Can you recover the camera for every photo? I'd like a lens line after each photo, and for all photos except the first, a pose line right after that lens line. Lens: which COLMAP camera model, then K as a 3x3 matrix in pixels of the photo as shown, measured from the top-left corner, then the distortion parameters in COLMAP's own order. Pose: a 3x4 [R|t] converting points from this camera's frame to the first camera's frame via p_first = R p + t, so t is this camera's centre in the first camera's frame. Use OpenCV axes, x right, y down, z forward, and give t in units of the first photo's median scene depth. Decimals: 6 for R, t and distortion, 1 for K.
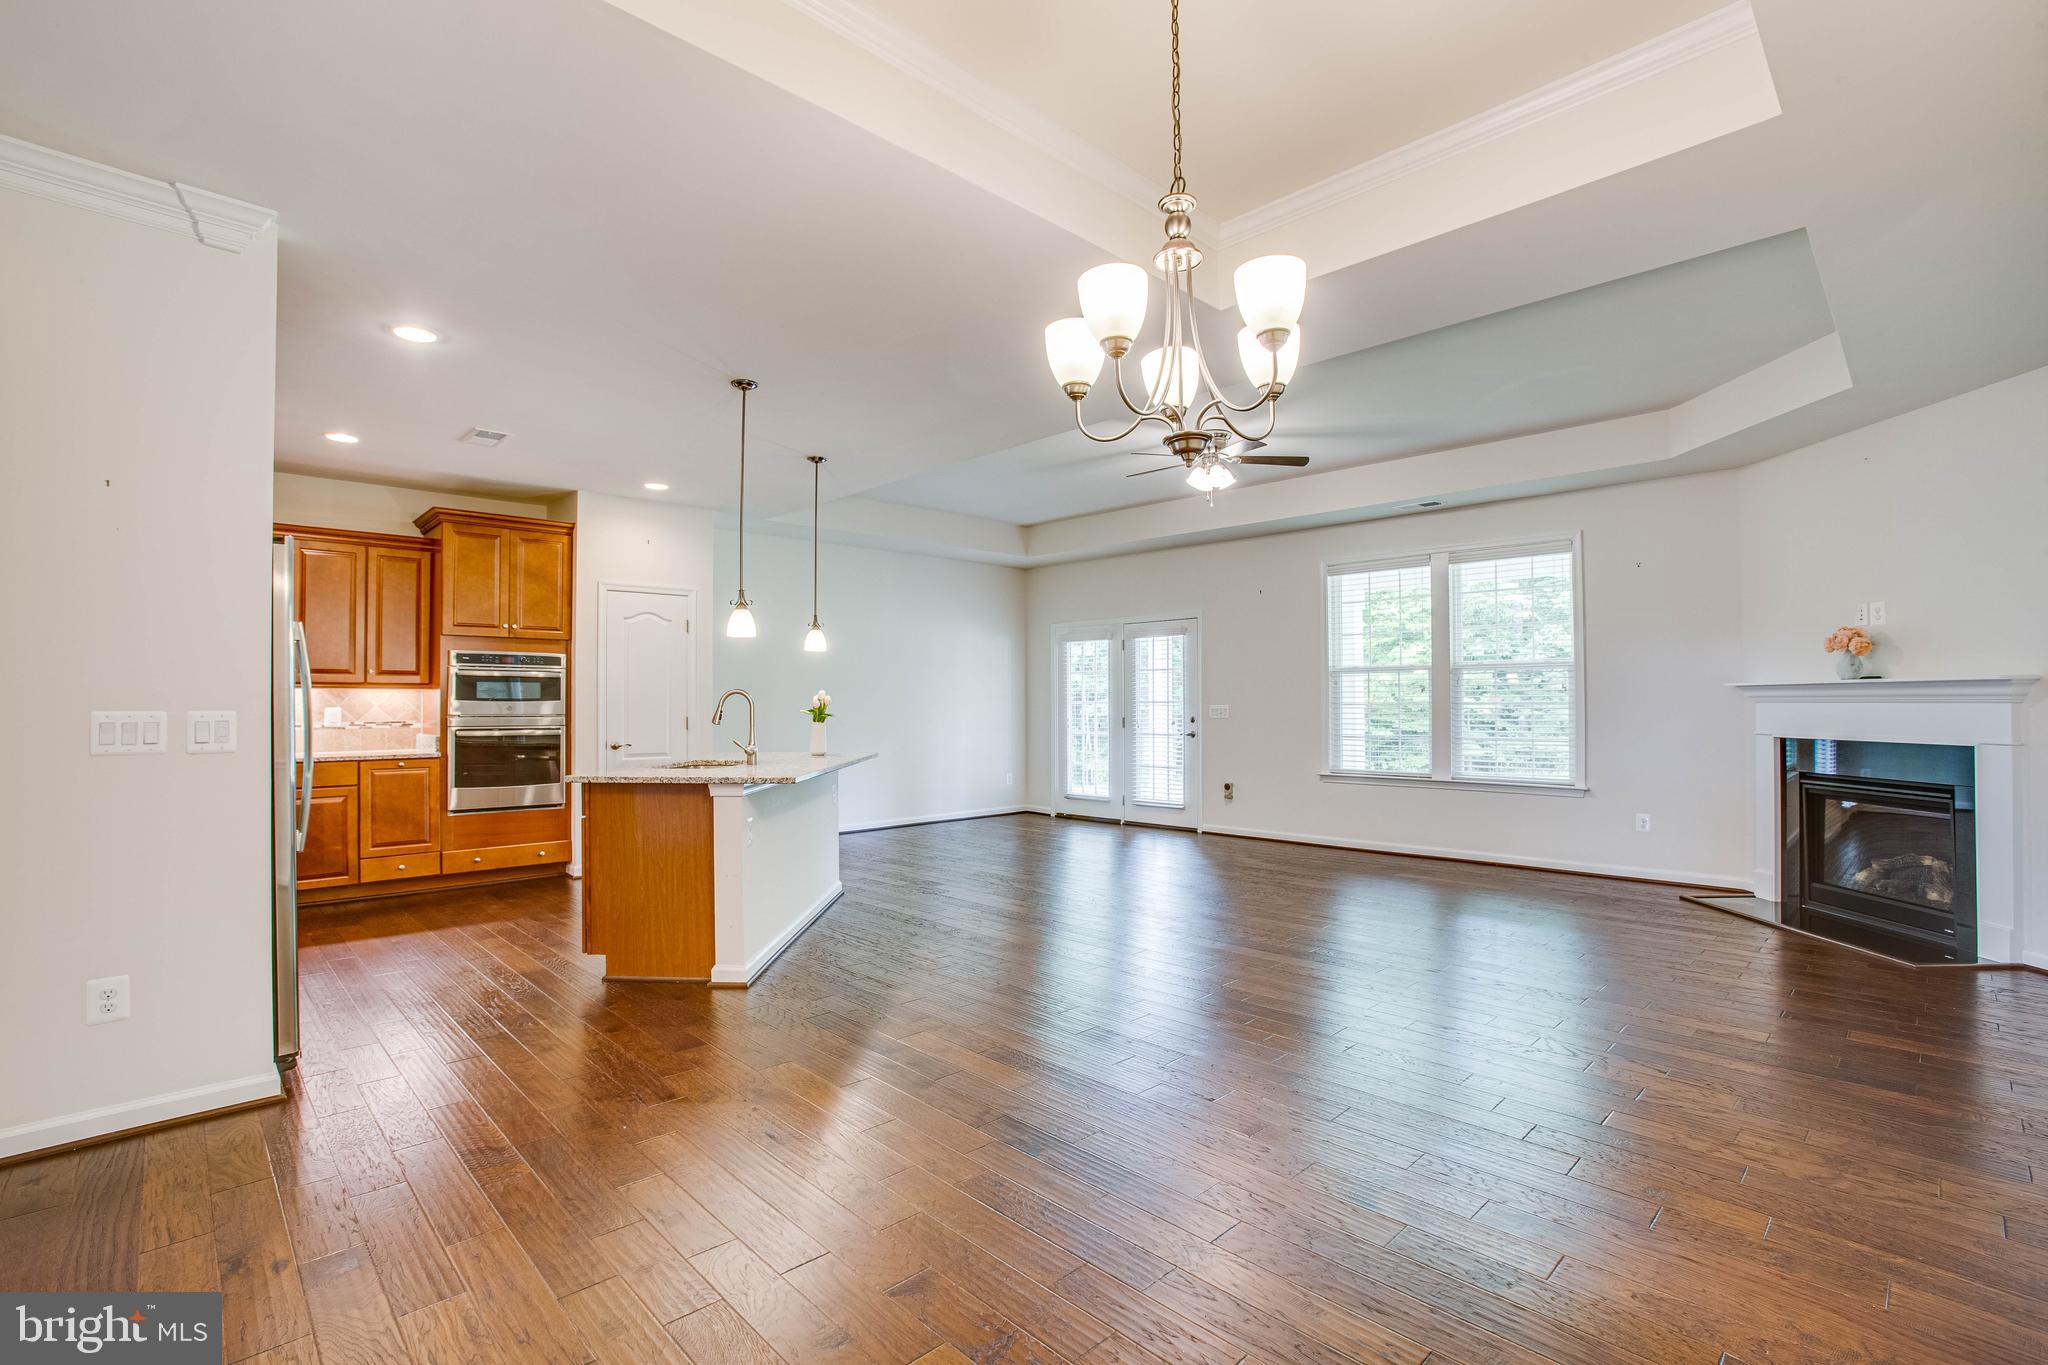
lens RADIAL K [[918.5, 0, 1024.0], [0, 918.5, 682.5], [0, 0, 1]] dist [-0.075822, 0.024952]
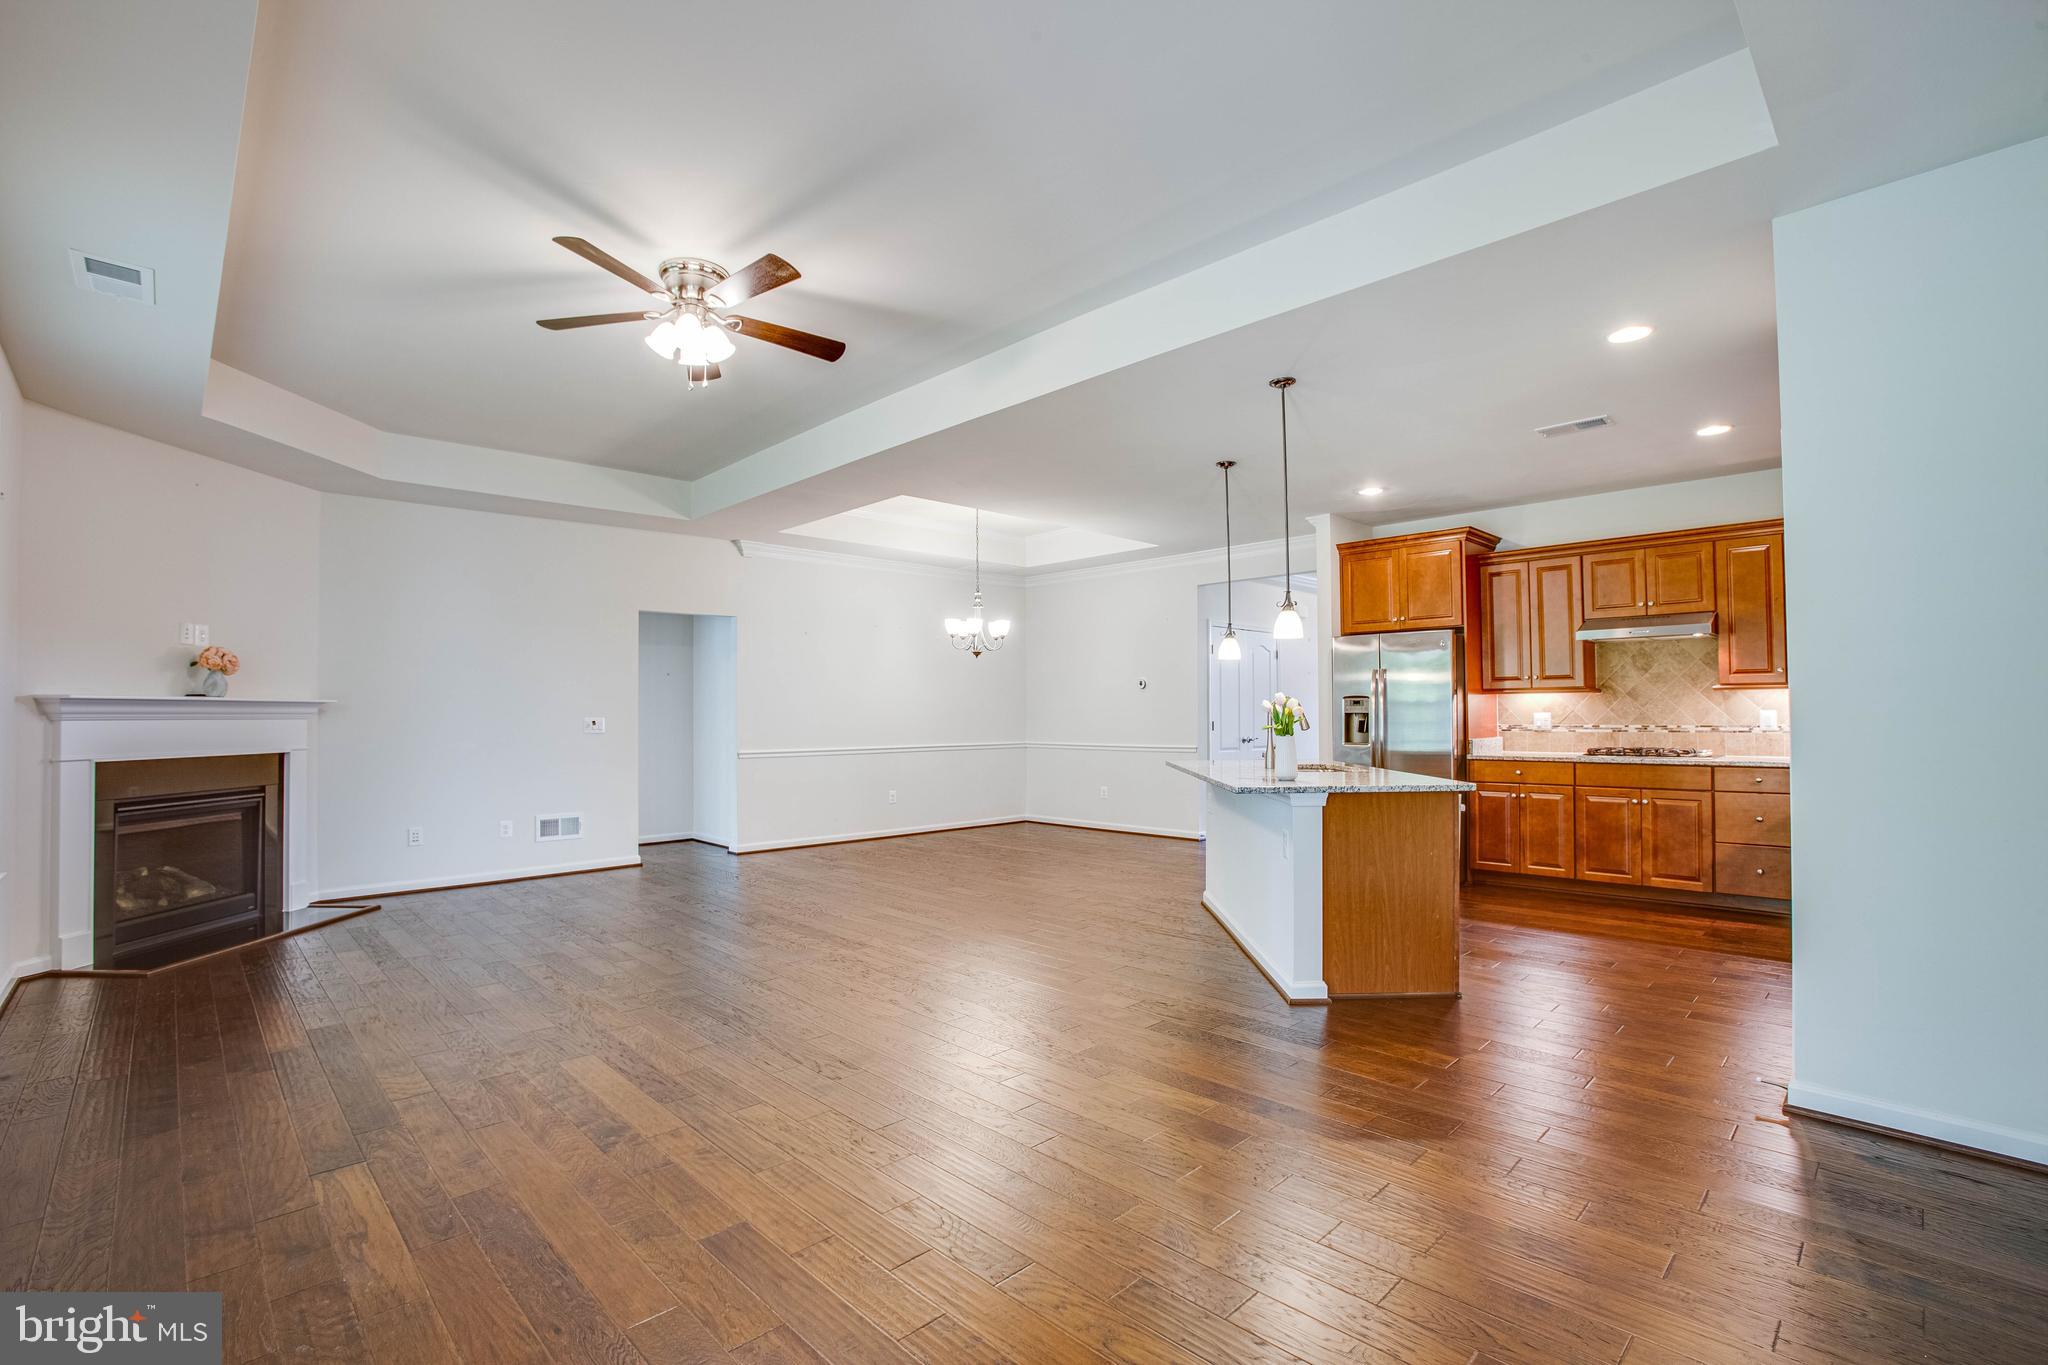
lens RADIAL K [[945.5, 0, 1044.0], [0, 945.5, 685.5], [0, 0, 1]] dist [-0.100309, 0.056649]
pose [[-0.999451, 0.009998, -0.031601, -0.003332], [0.011633, 0.998581, -0.051975, 0.038831], [0.031036, -0.052314, -0.998148, 1.636910]]
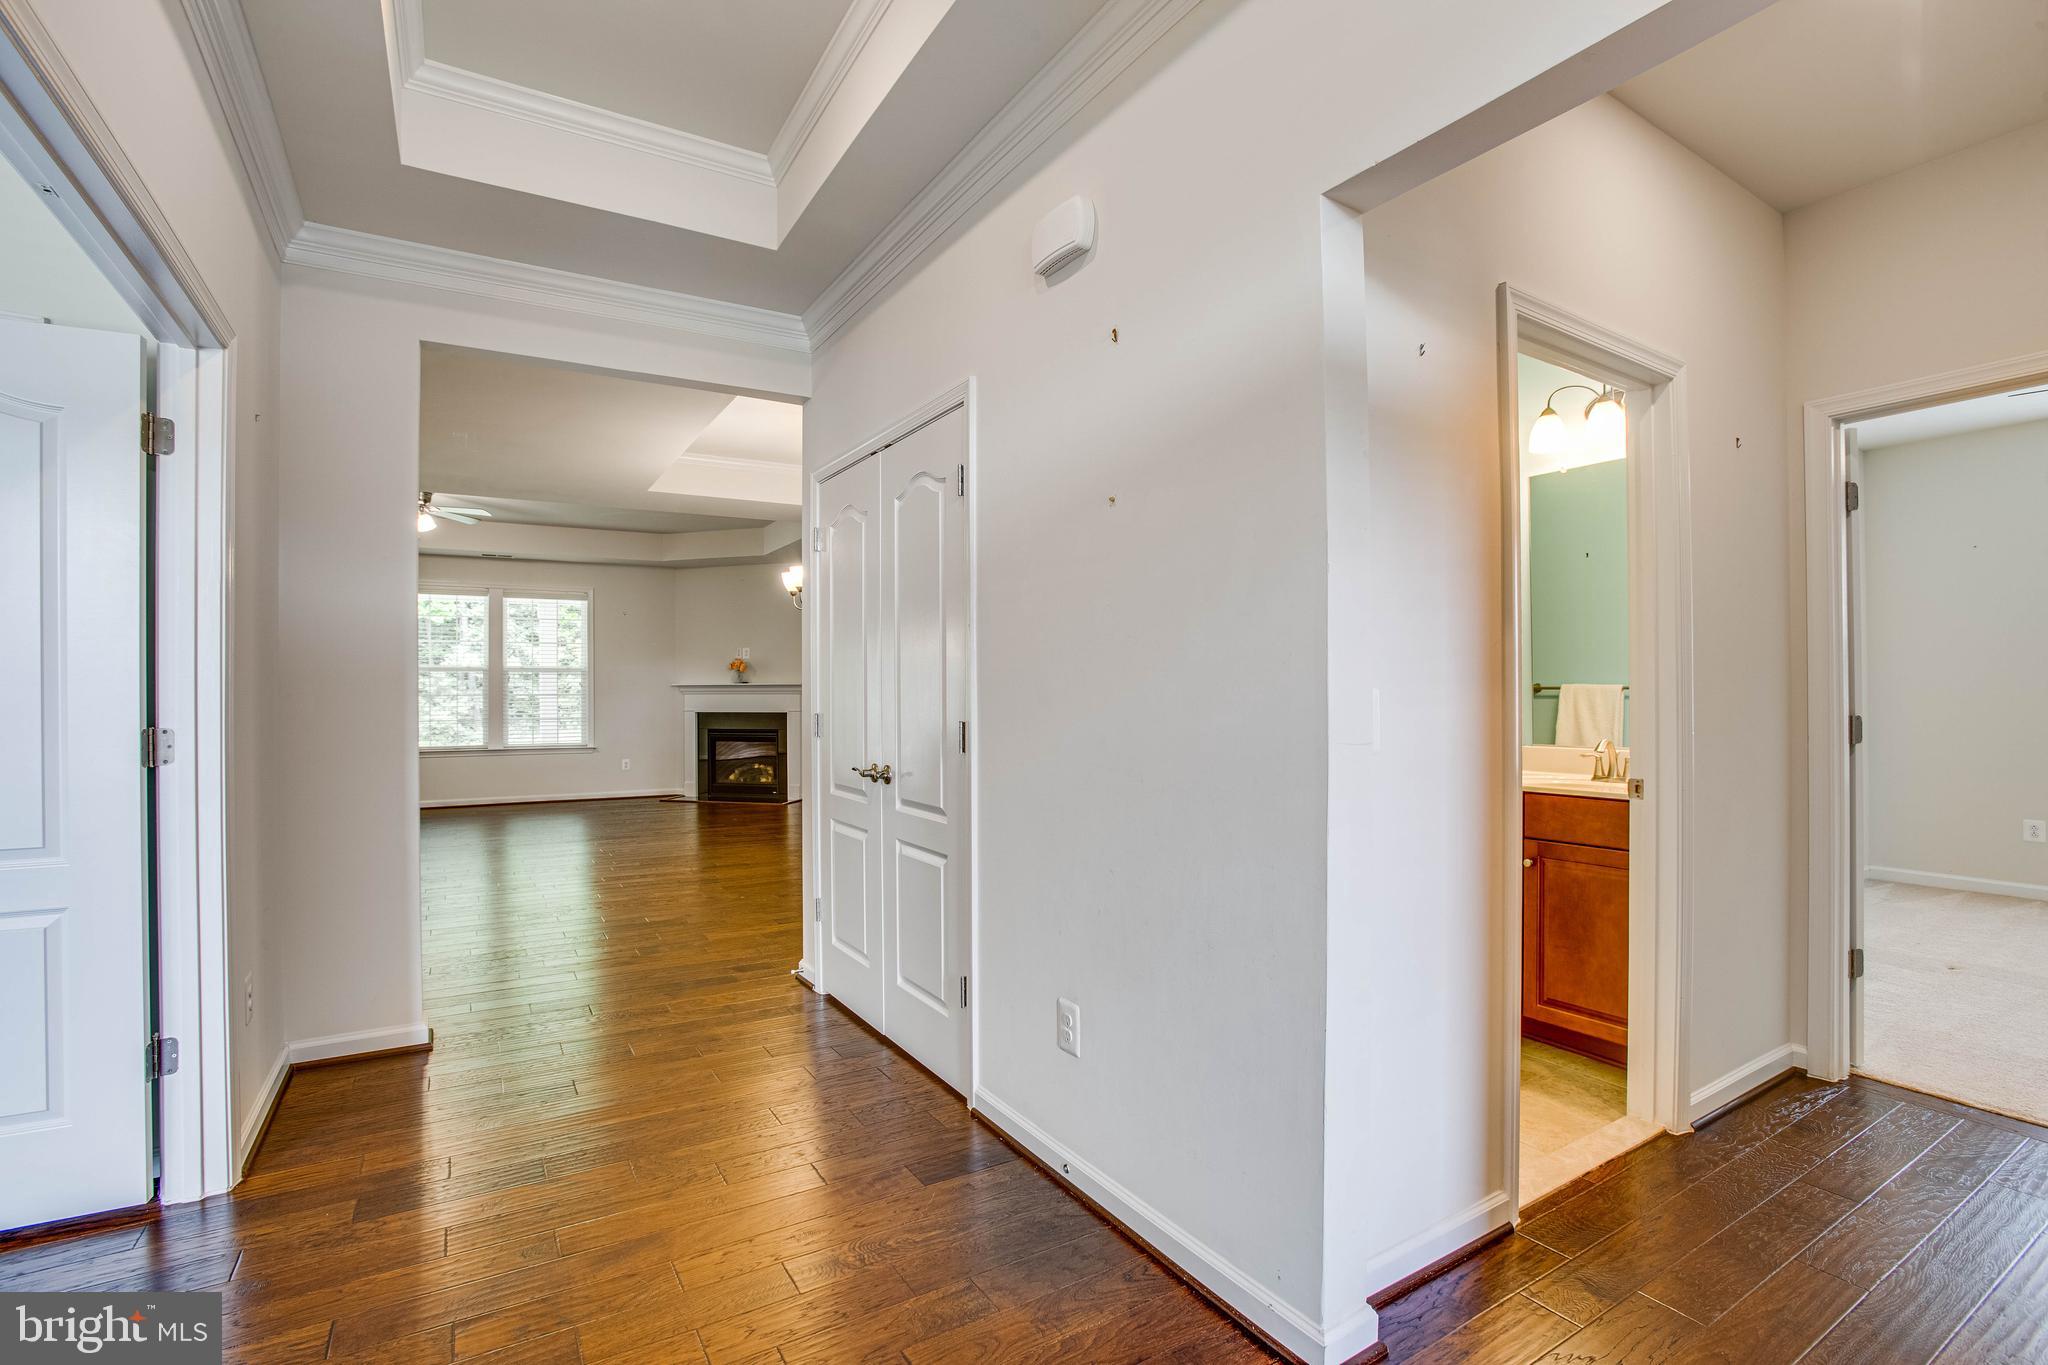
lens RADIAL K [[976.2, 0, 1027.8], [0, 976.2, 690.5], [0, 0, 1]] dist [-0.070571, 0.035373]
pose [[0.217055, 0.003699, 0.976152, -0.950970], [-0.017474, 0.999847, 0.000097, 0.000435], [-0.976003, -0.017079, 0.217086, -0.162793]]
